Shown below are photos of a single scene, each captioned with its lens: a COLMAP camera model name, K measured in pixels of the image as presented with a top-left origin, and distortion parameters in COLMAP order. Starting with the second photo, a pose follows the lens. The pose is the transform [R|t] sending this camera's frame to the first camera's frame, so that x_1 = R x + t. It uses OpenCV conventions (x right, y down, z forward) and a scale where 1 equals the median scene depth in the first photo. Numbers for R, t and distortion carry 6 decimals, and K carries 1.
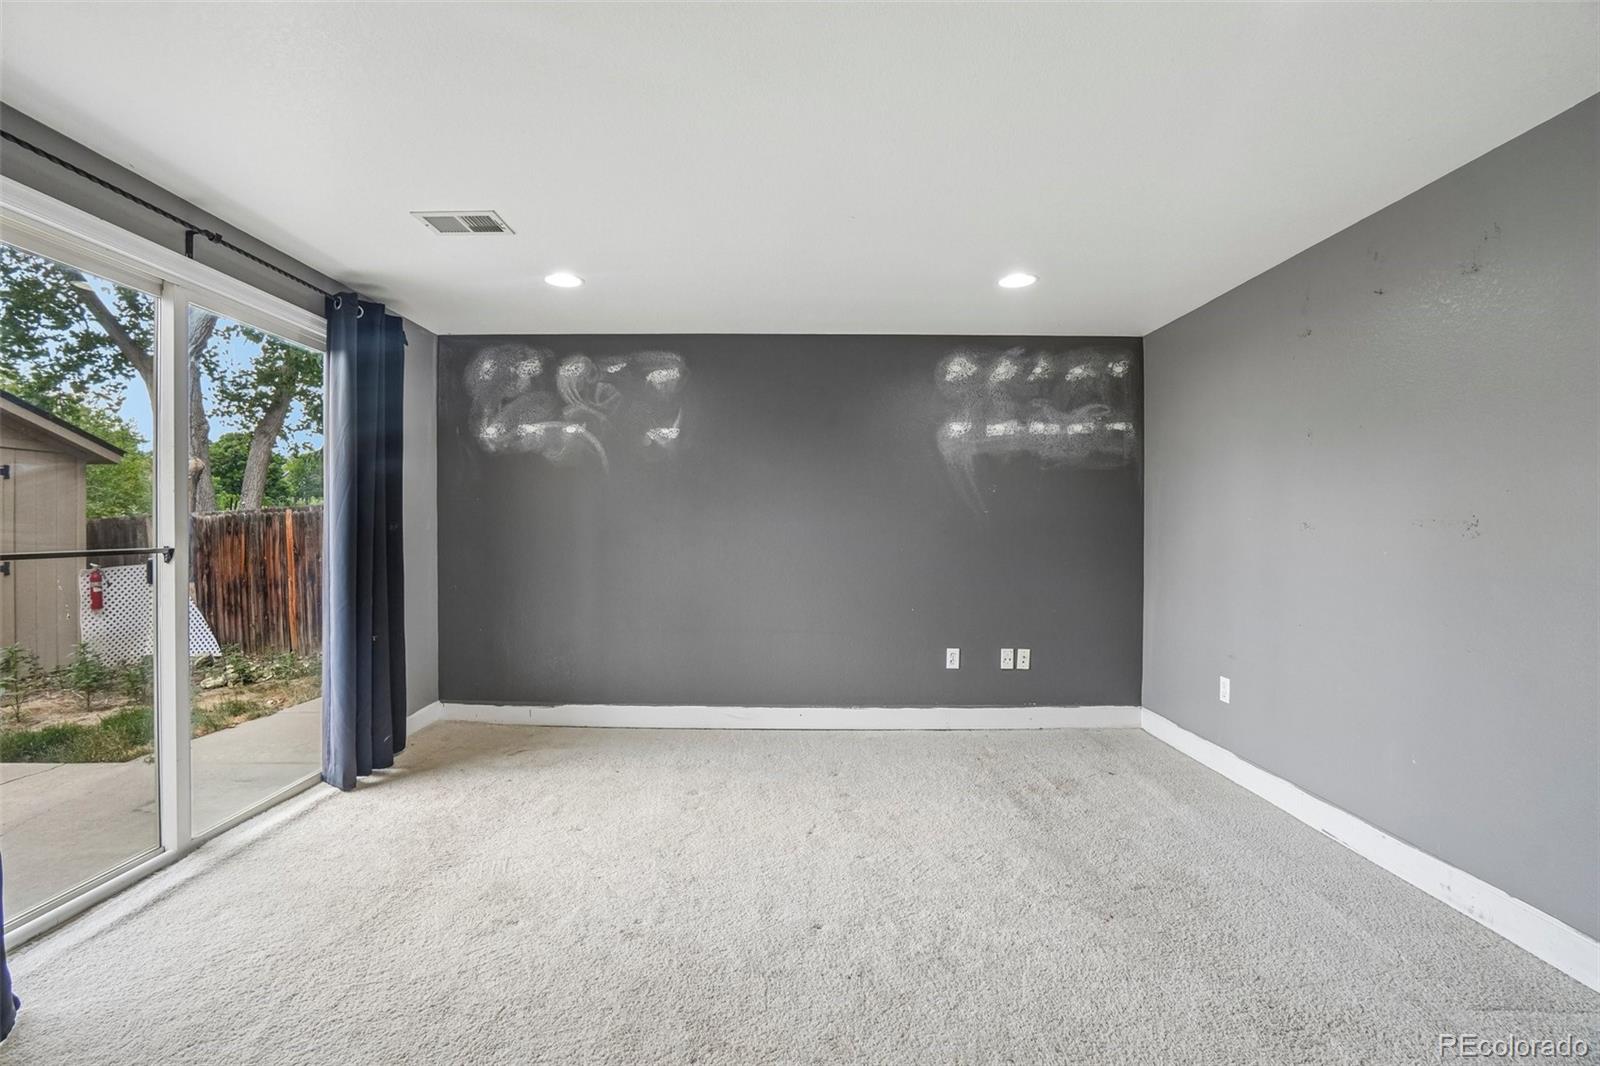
lens RADIAL K [[710.9, 0, 789.8], [0, 710.9, 526.9], [0, 0, 1]] dist [-0.065494, 0.026190]
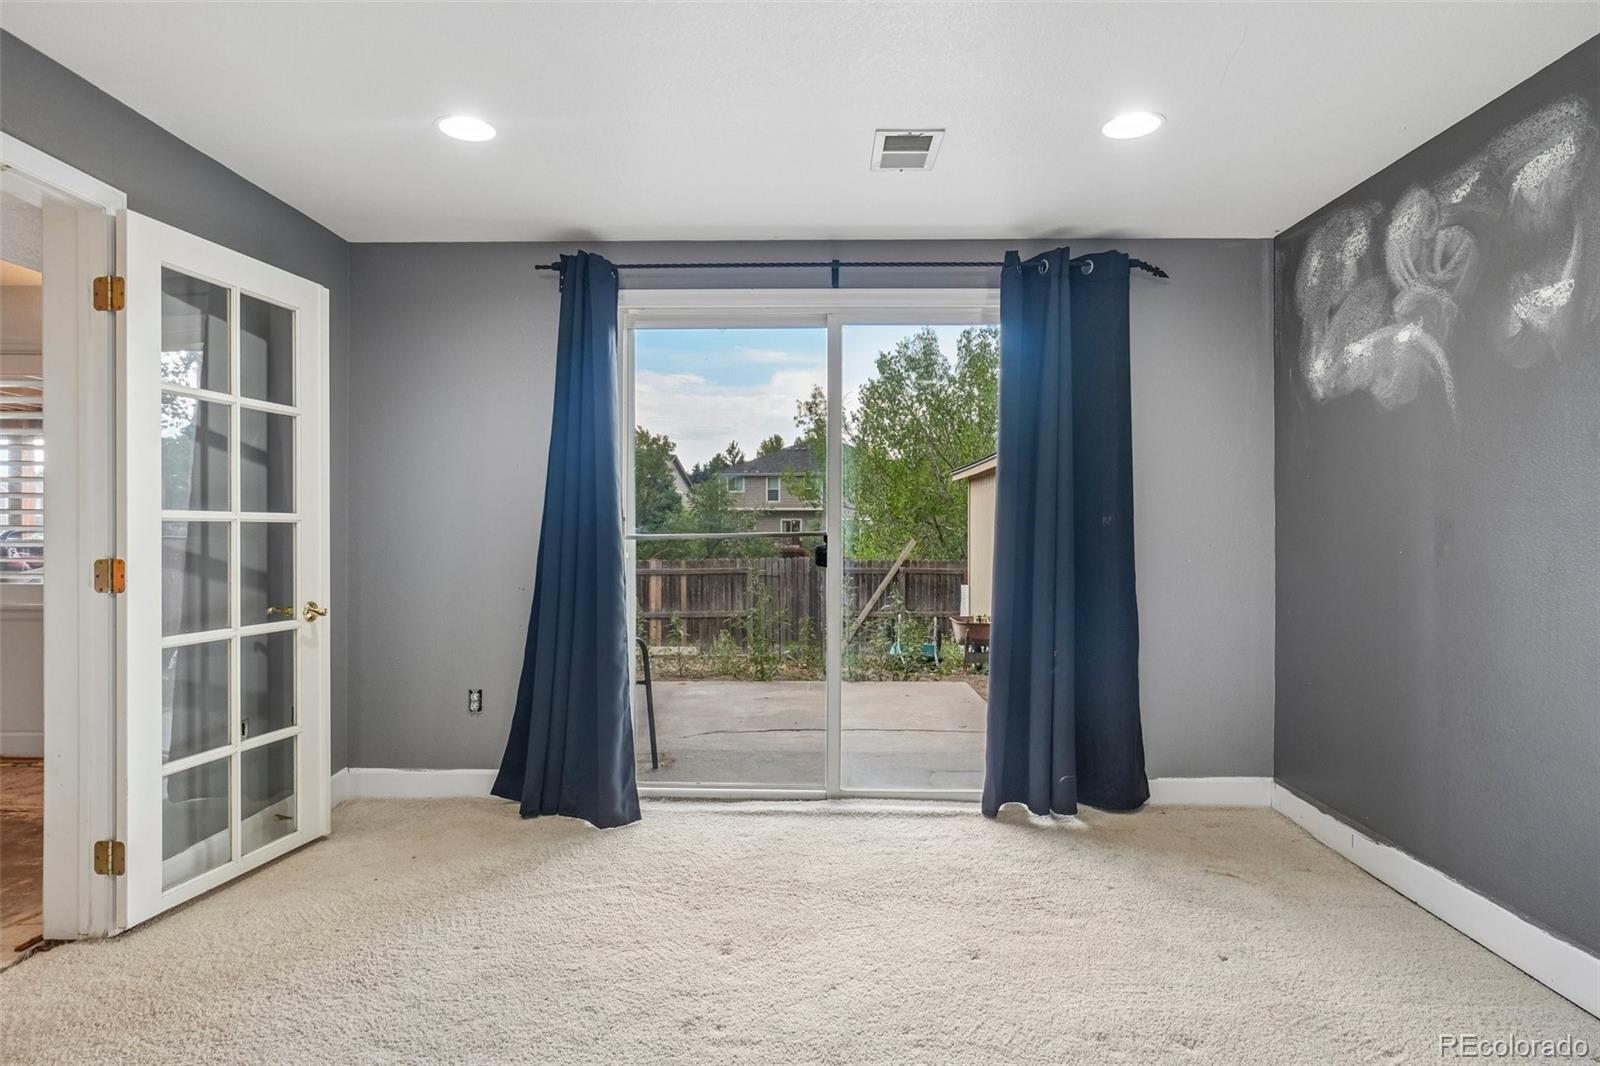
lens RADIAL K [[916.8, 0, 800.0], [0, 916.8, 533.0], [0, 0, 1]] dist [-0.002073, 0.000824]
pose [[-0.018954, 0.000329, -0.999820, 0.393522], [-0.002403, 0.999997, 0.000374, 0.012263], [0.999817, 0.002409, -0.018953, 0.556494]]
